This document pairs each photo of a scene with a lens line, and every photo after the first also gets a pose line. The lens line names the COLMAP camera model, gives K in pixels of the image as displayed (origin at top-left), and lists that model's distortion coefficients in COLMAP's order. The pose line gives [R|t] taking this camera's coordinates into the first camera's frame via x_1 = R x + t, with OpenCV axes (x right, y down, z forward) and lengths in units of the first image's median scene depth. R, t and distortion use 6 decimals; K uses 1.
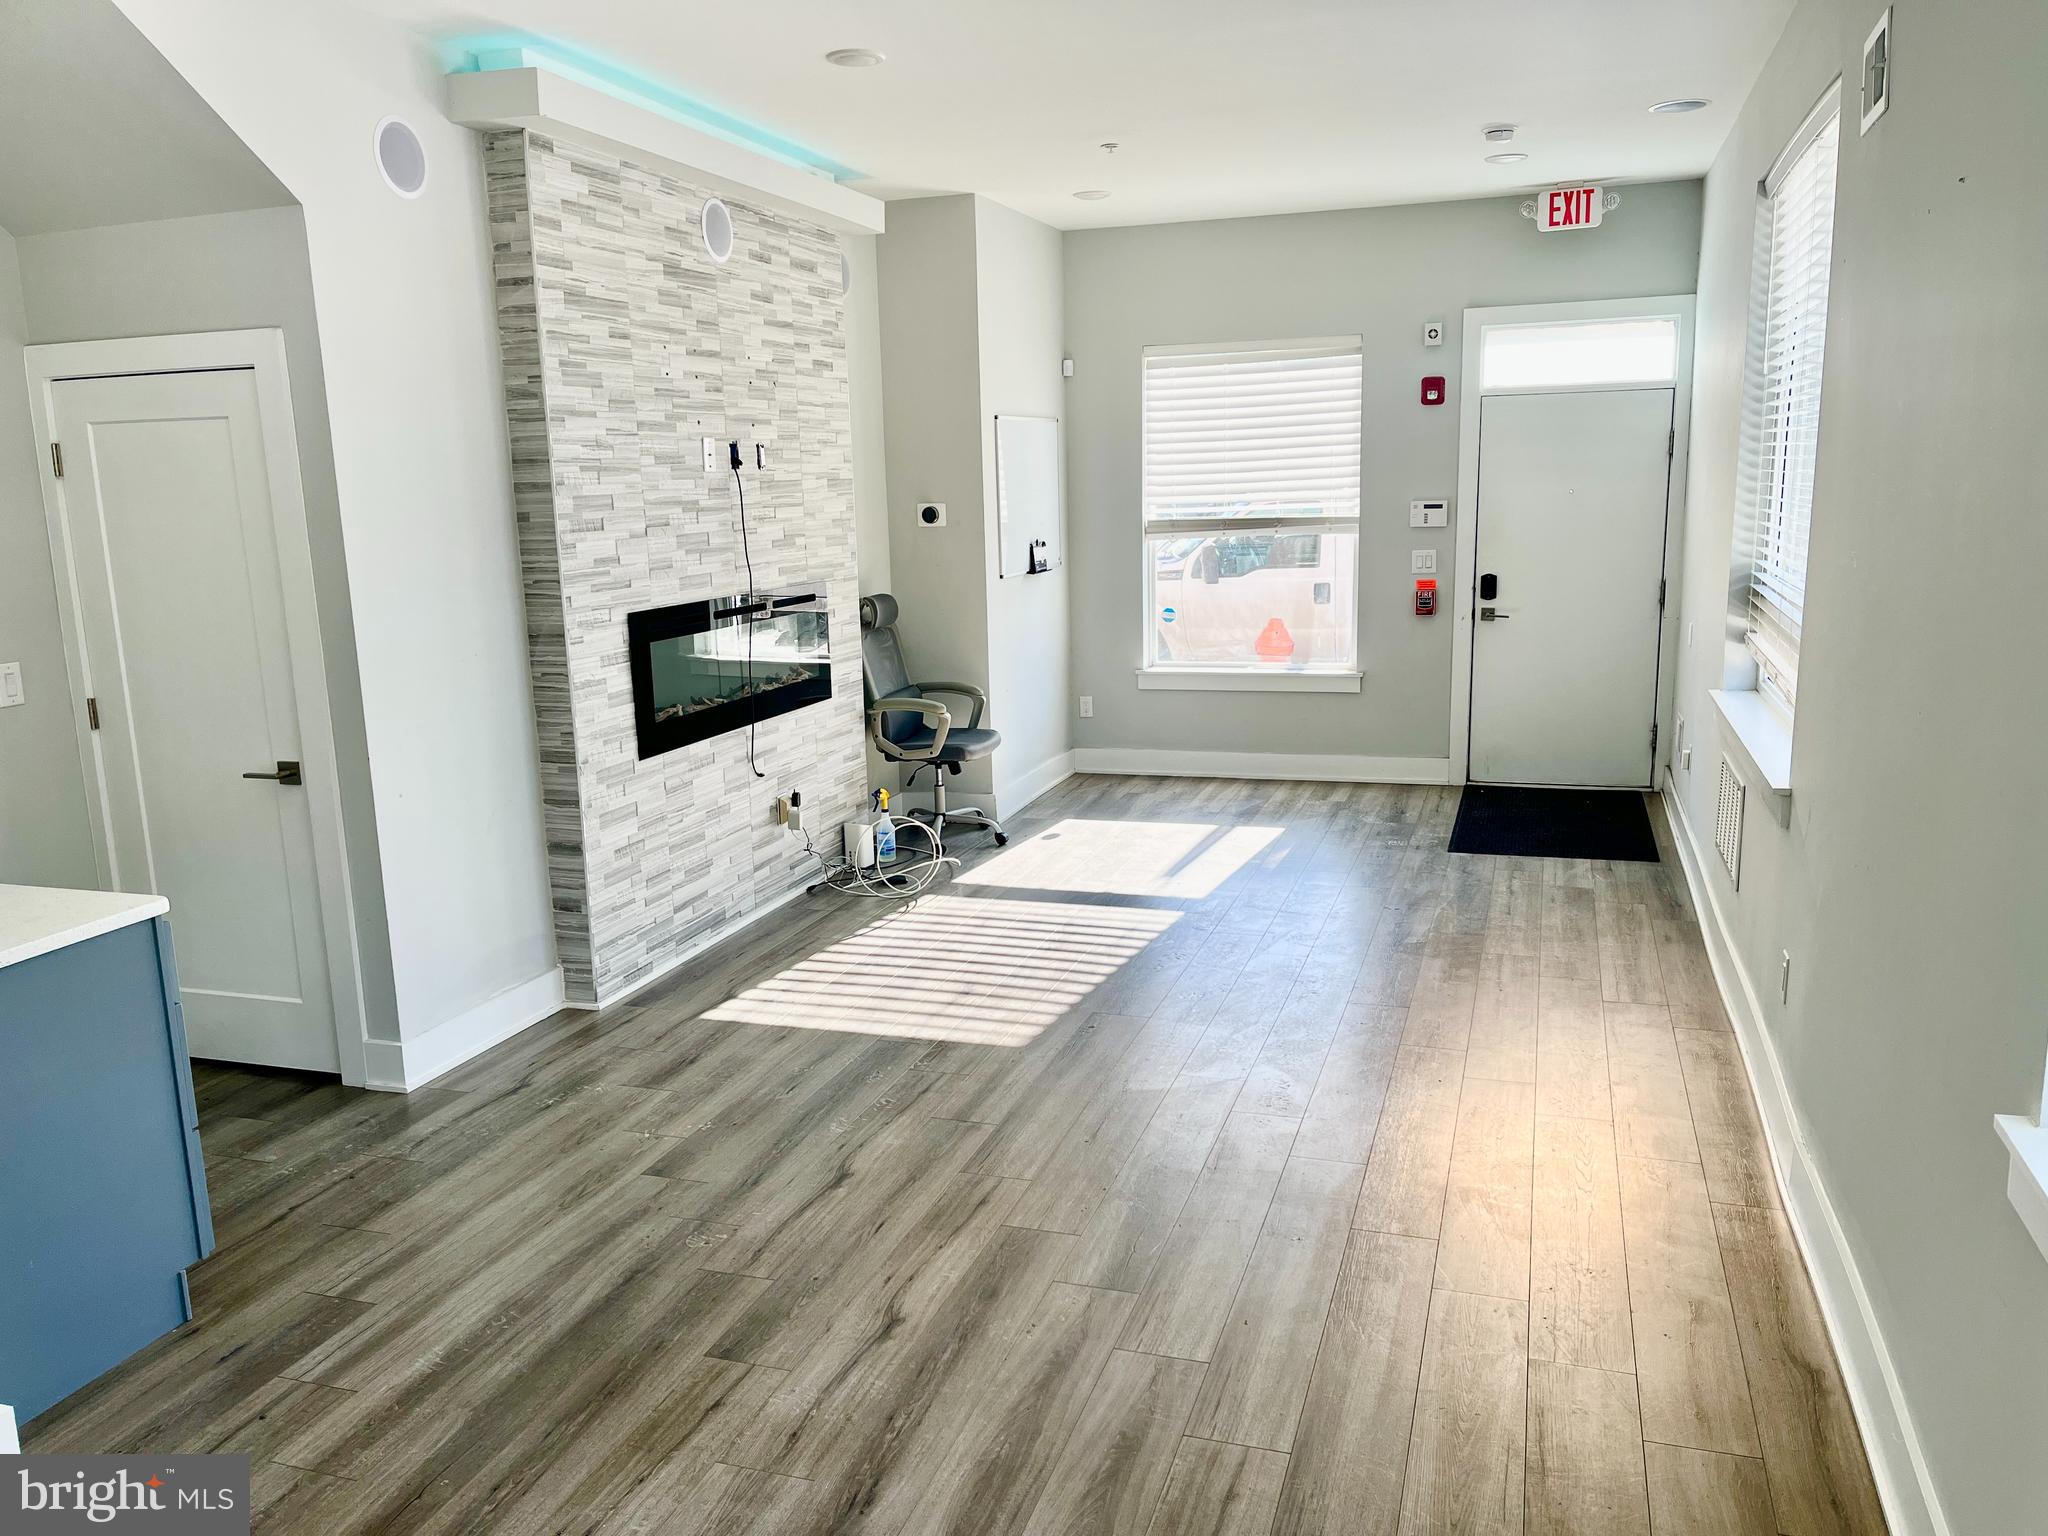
lens RADIAL K [[1537.2, 0, 1033.1], [0, 1537.2, 771.8], [0, 0, 1]] dist [0.080734, -0.107854]
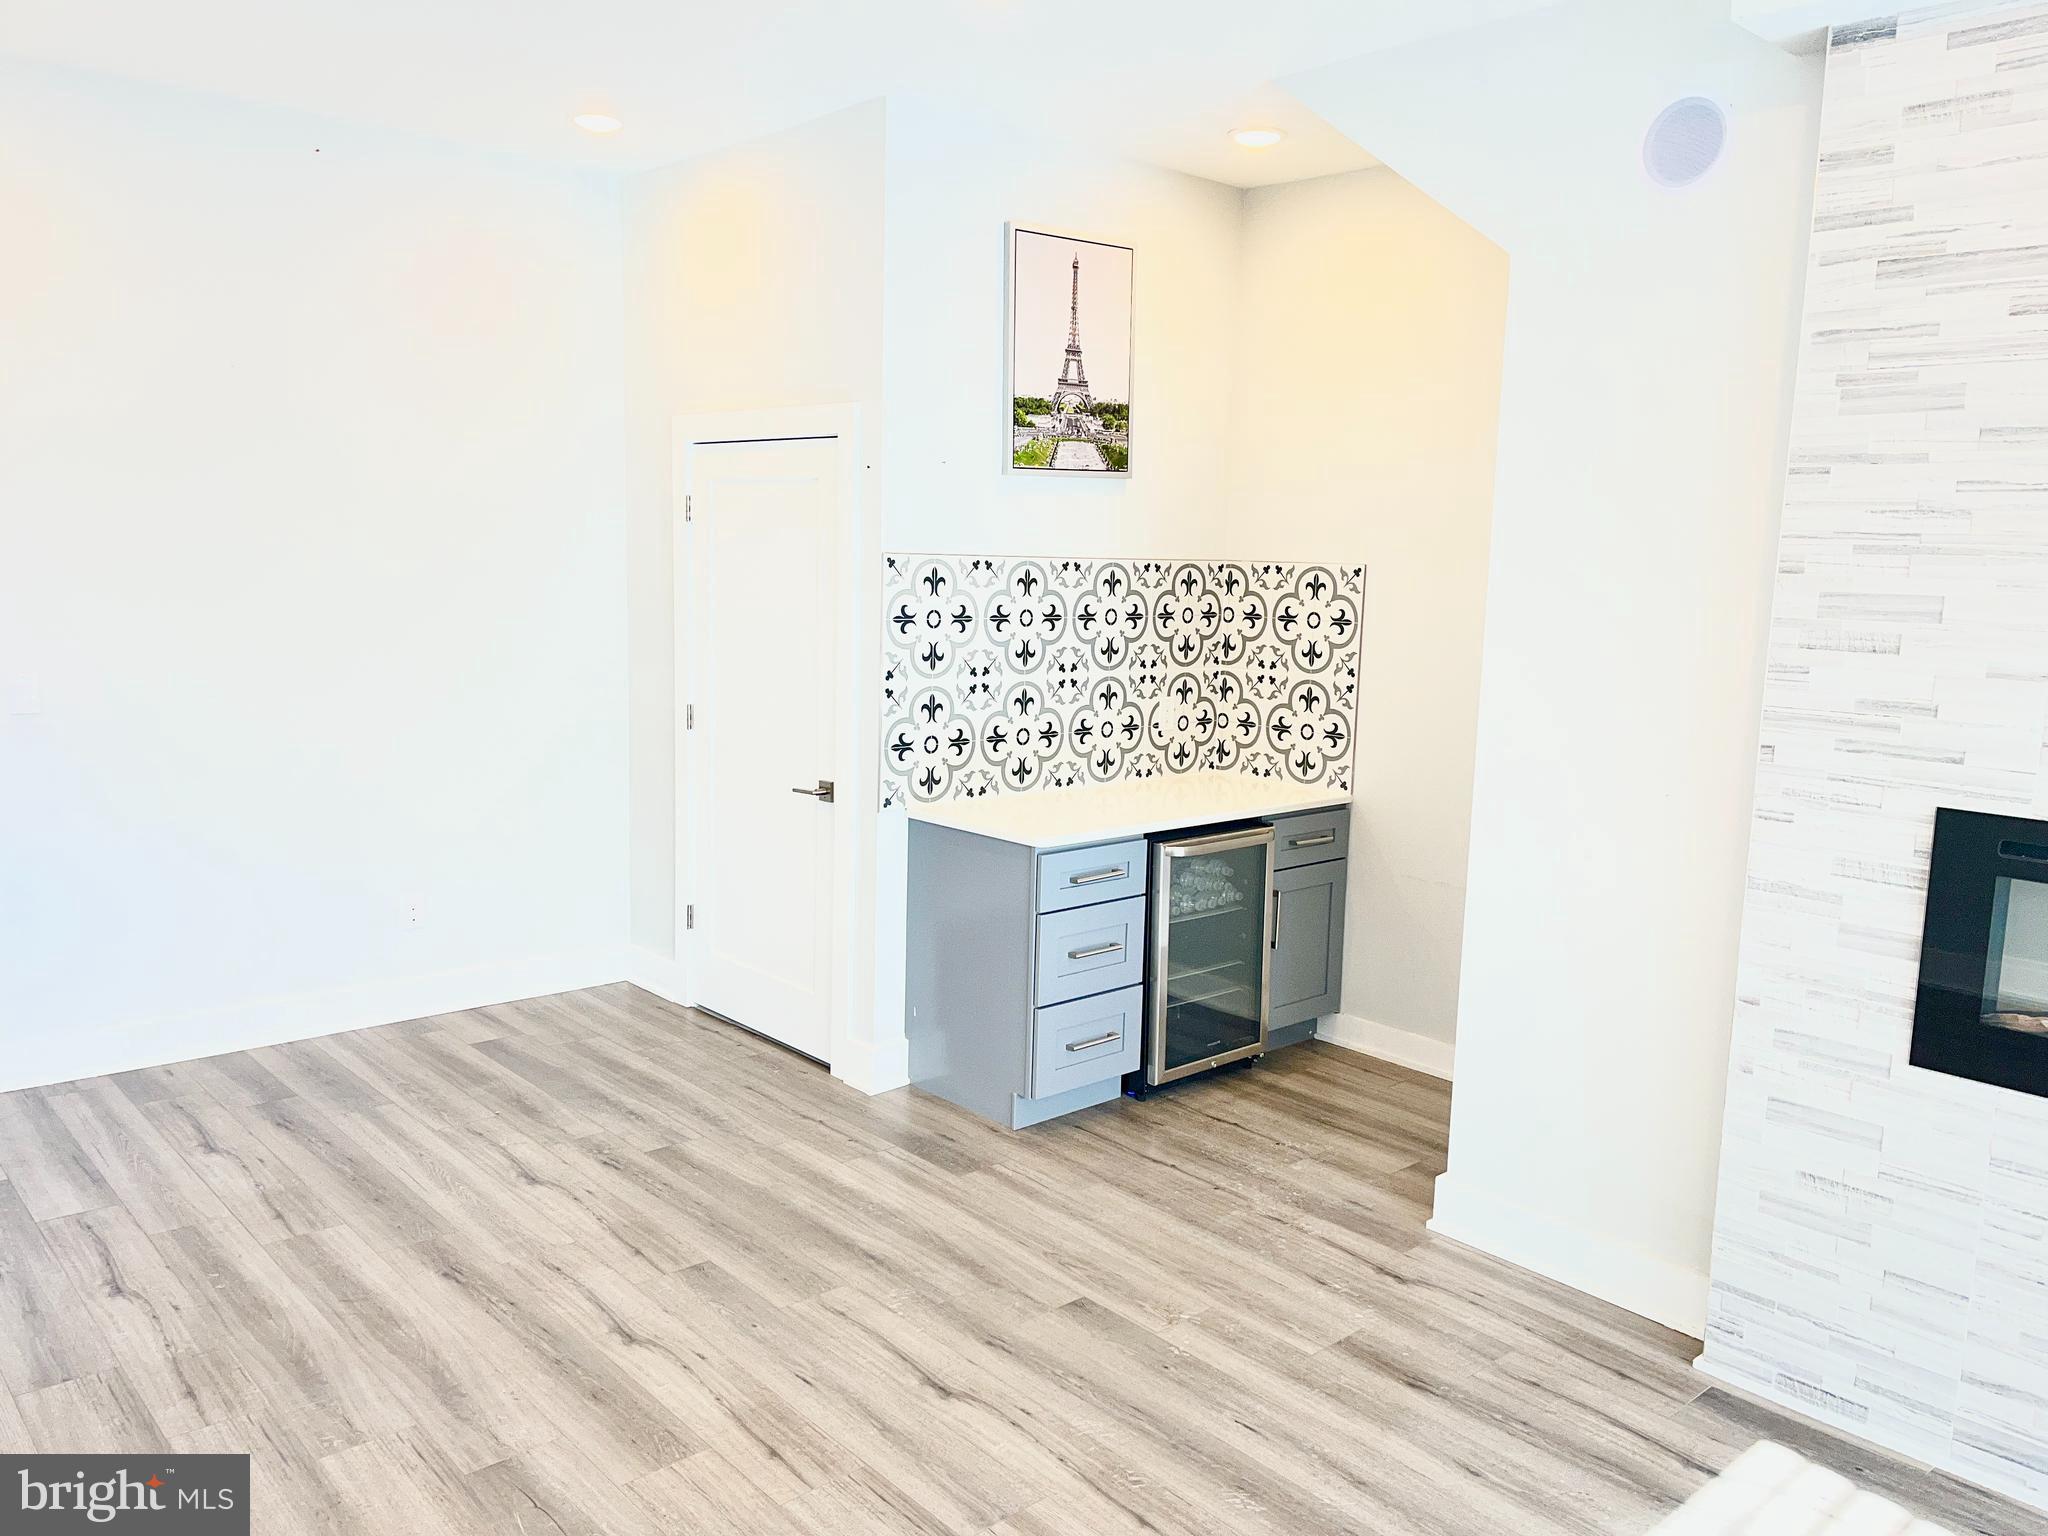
lens RADIAL K [[1537.2, 0, 1040.1], [0, 1537.2, 777.4], [0, 0, 1]] dist [0.080734, -0.107854]
pose [[-0.489387, 0.141002, -0.860592, 0.379292], [-0.181462, 0.948776, 0.258641, -0.198961], [0.852978, 0.282740, -0.438733, 0.963980]]
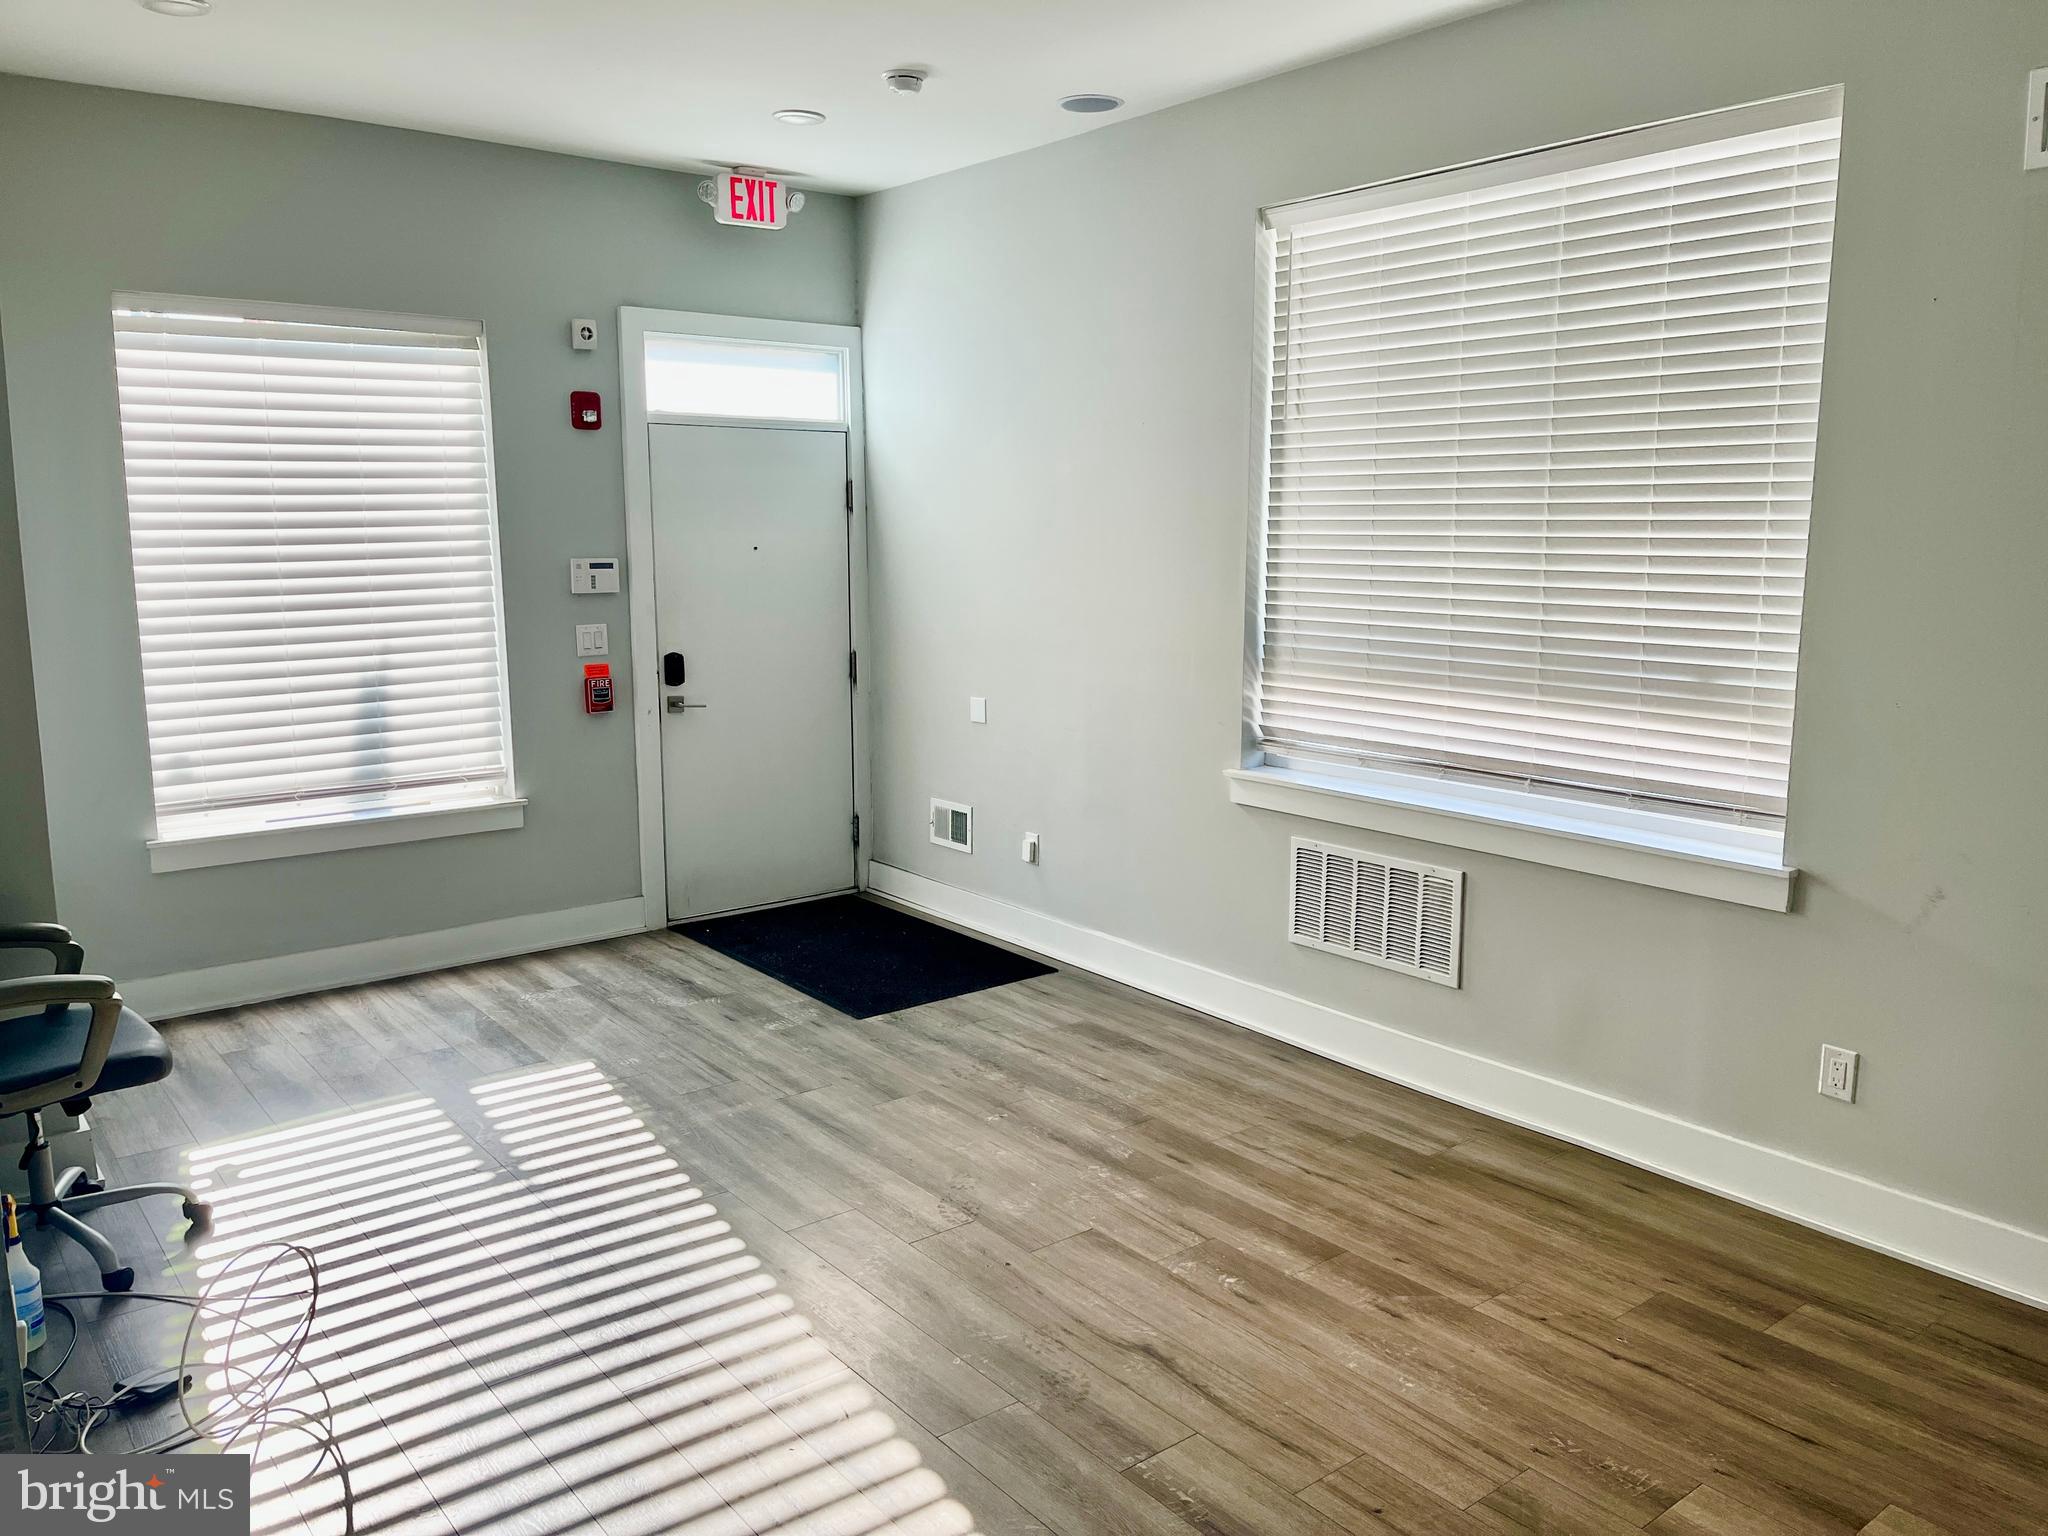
lens RADIAL K [[1537.2, 0, 1033.6], [0, 1537.2, 753.5], [0, 0, 1]] dist [0.080734, -0.107854]
pose [[0.543757, -0.105505, 0.832584, -0.391711], [0.146262, 0.988798, 0.029777, -0.113975], [-0.826399, 0.105584, 0.553097, 0.656253]]
